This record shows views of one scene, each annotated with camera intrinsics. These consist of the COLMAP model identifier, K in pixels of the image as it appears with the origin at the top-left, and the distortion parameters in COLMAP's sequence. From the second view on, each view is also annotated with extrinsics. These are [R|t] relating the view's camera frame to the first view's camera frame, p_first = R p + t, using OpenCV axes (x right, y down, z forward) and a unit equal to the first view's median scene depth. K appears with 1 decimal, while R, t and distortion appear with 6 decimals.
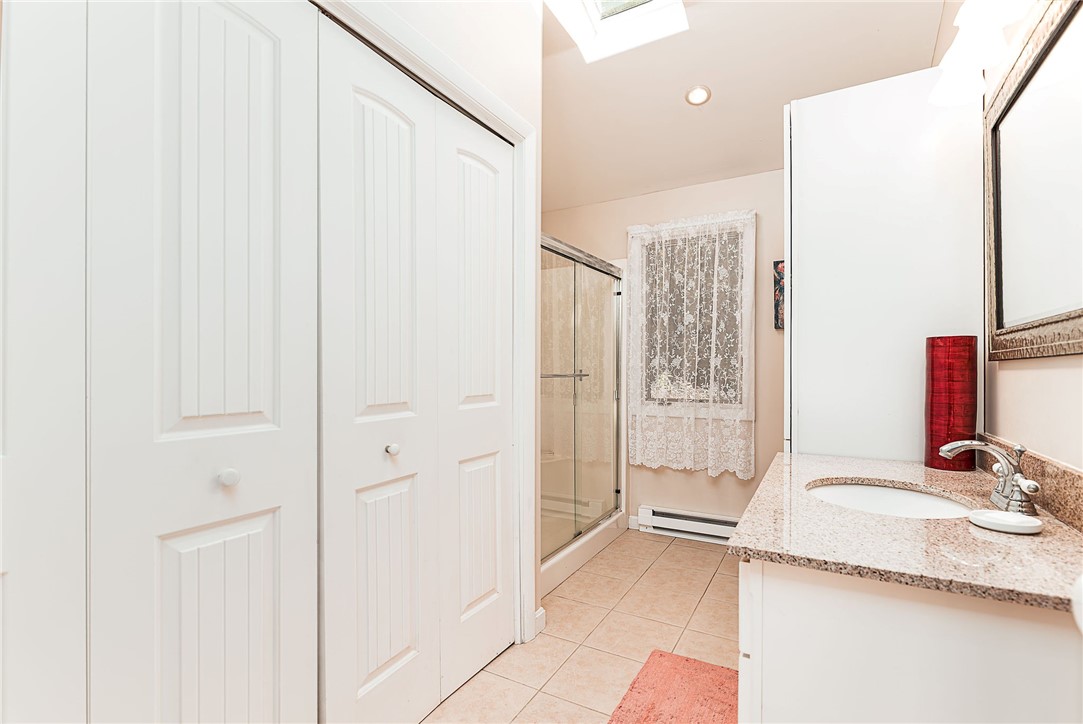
lens RADIAL K [[501.2, 0, 542.8], [0, 501.2, 367.7], [0, 0, 1]] dist [0.003768, -0.002382]
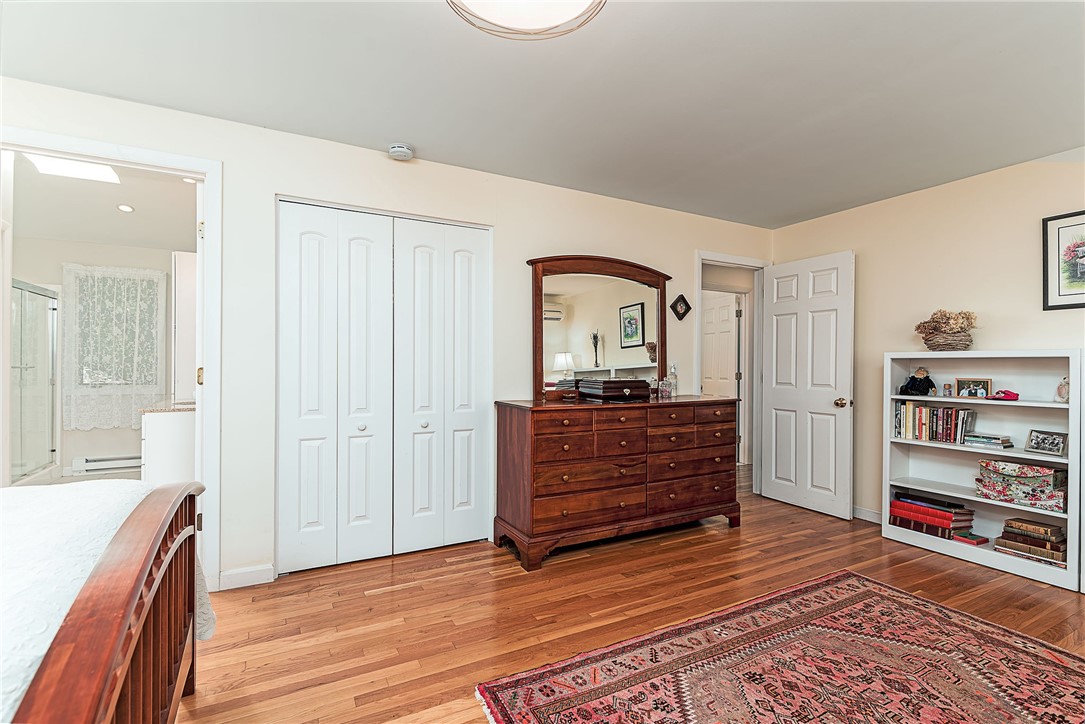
lens RADIAL K [[502.2, 0, 543.9], [0, 502.2, 367.2], [0, 0, 1]] dist [0.003768, -0.002382]
pose [[0.535537, -0.000915, 0.844511, -0.310282], [-0.006292, 0.999967, 0.005074, -0.002115], [-0.844488, -0.008031, 0.535514, -0.933753]]
